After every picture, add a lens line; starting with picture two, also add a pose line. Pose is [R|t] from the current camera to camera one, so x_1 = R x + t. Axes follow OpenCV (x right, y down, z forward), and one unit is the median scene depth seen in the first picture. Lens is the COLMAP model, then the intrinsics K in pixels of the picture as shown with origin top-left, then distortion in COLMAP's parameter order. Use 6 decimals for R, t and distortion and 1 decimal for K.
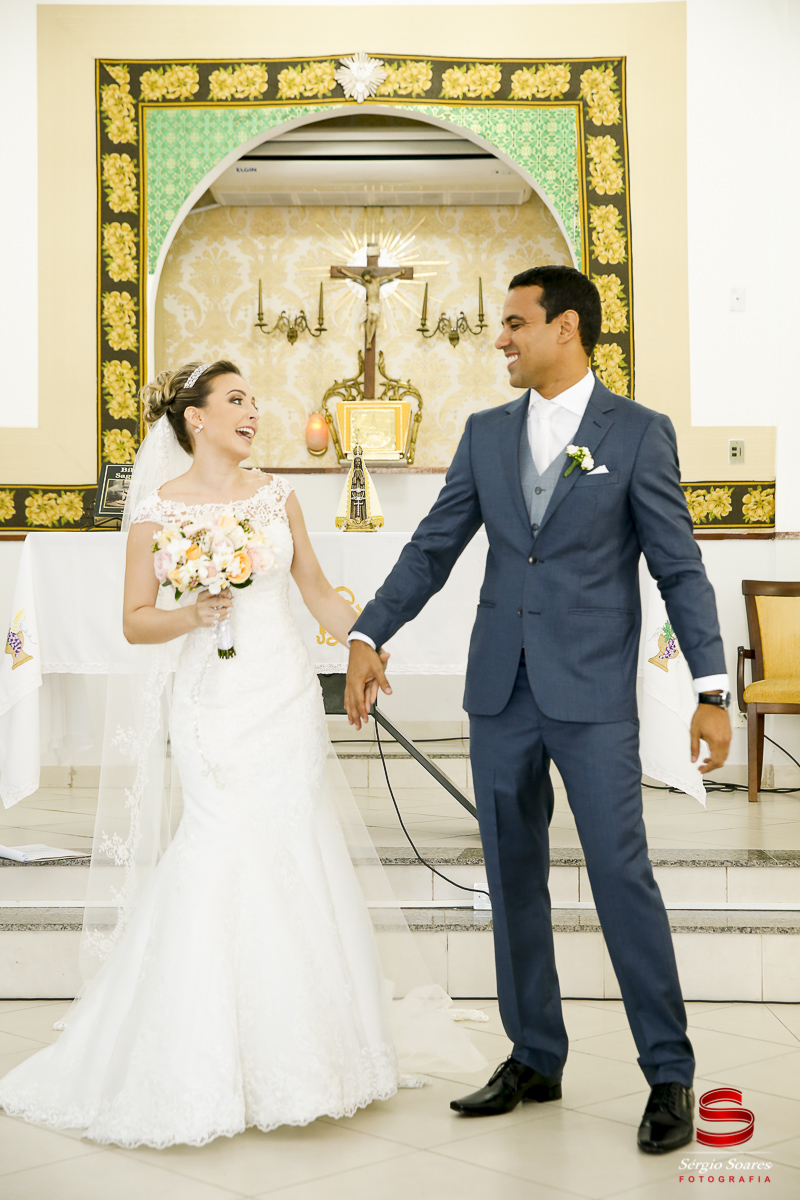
lens RADIAL K [[1893.7, 0, 399.7], [0, 1893.7, 611.4], [0, 0, 1]] dist [0.135766, 0.000000]
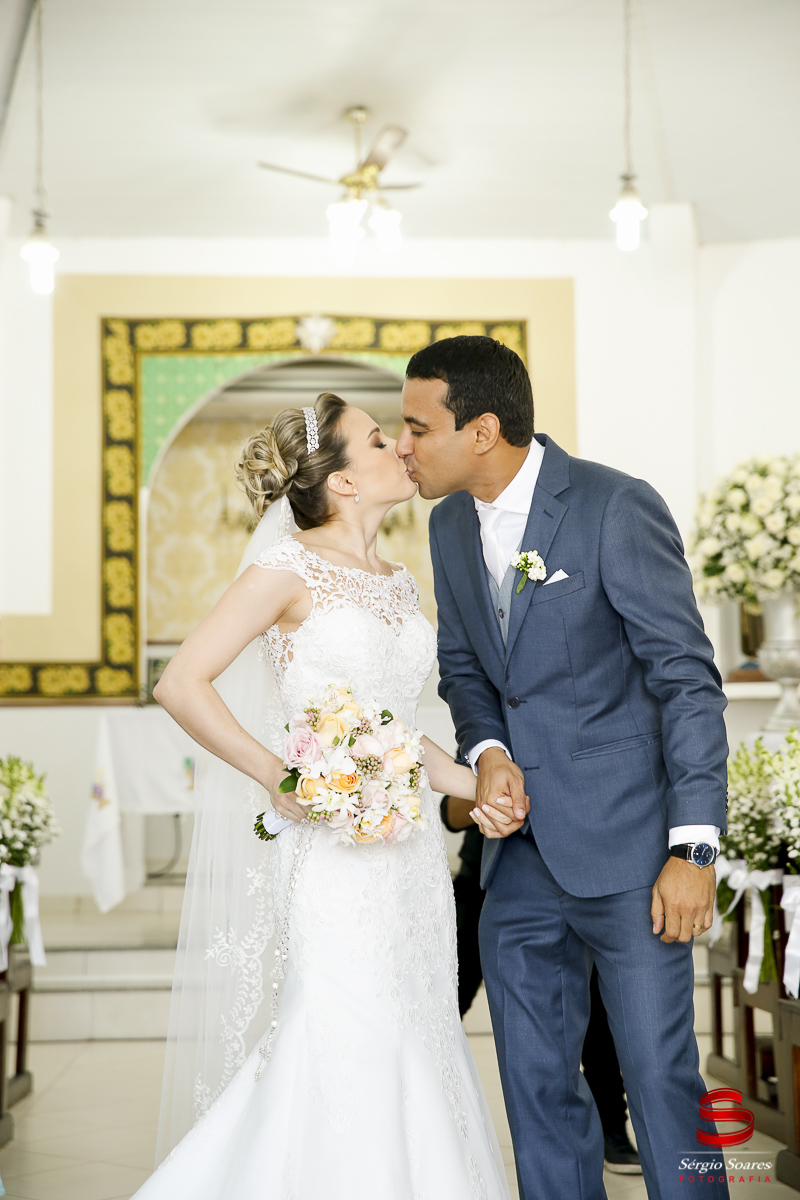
lens RADIAL K [[2651.3, 0, 389.4], [0, 2651.3, 566.2], [0, 0, 1]] dist [0.382994, 0.000000]
pose [[0.998431, 0.000177, 0.055996, -0.069049], [0.003806, 0.997468, -0.071021, -0.005109], [-0.055867, 0.071123, 0.995902, -0.708462]]
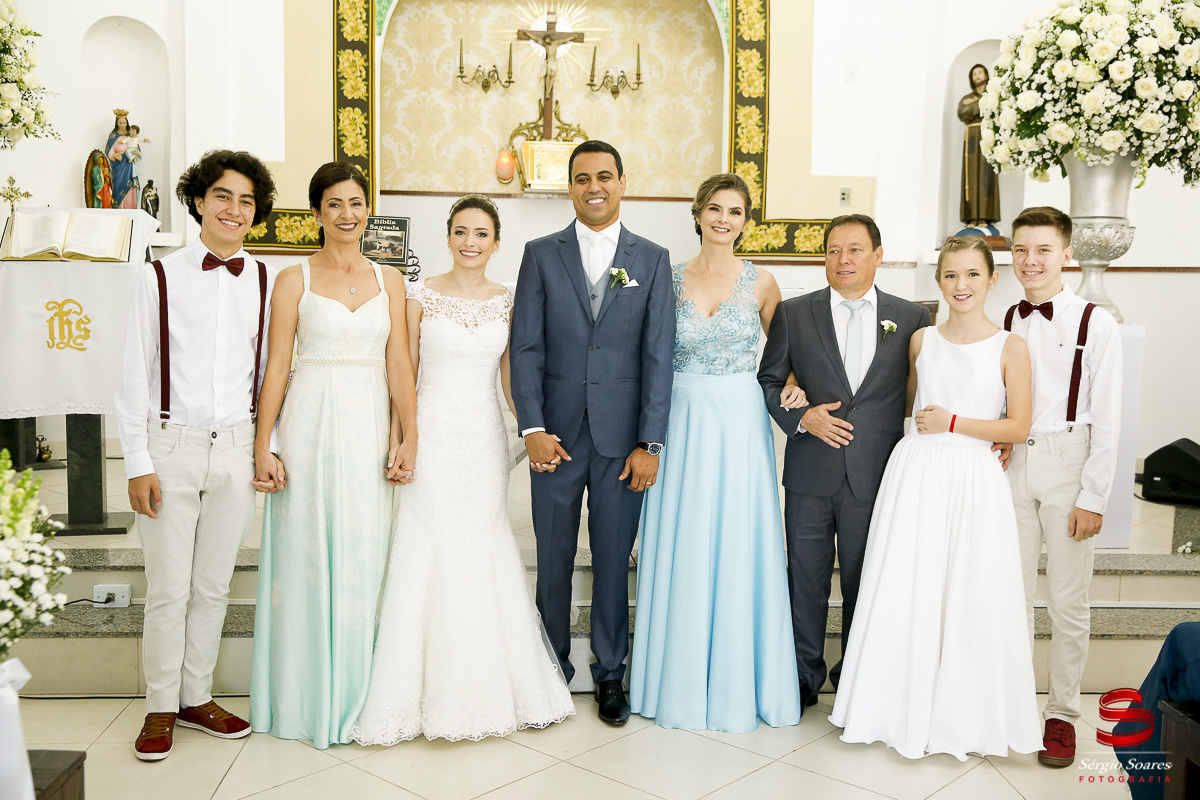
lens RADIAL K [[1261.7, 0, 596.8], [0, 1261.7, 406.6], [0, 0, 1]] dist [0.020036, 0.000000]
pose [[0.996201, 0.010221, 0.086478, -0.059066], [-0.021585, 0.991079, 0.131520, -0.051589], [-0.084362, -0.132887, 0.987534, 0.161089]]
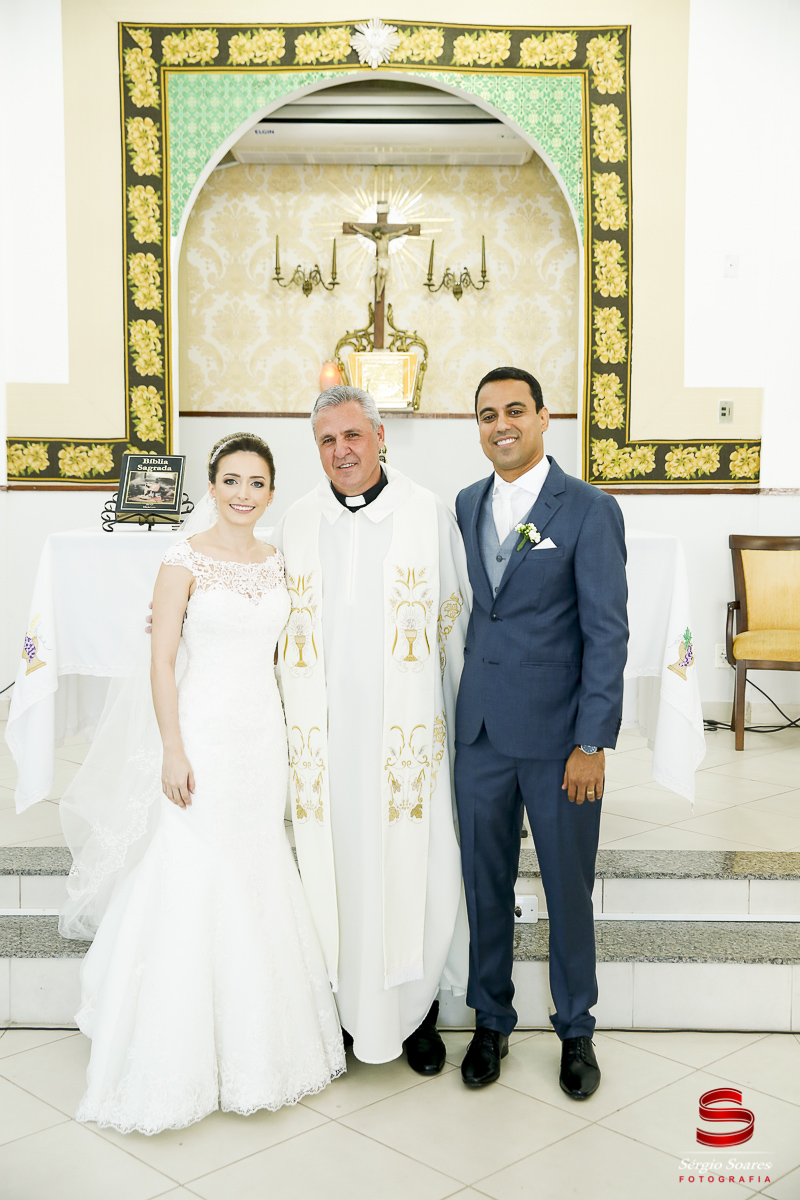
lens RADIAL K [[1452.2, 0, 398.4], [0, 1452.2, 605.8], [0, 0, 1]] dist [0.069396, 0.000000]
pose [[0.999875, 0.004533, 0.015145, -0.018311], [-0.006233, 0.993445, 0.114139, -0.067255], [-0.014528, -0.114219, 0.993349, 0.175839]]
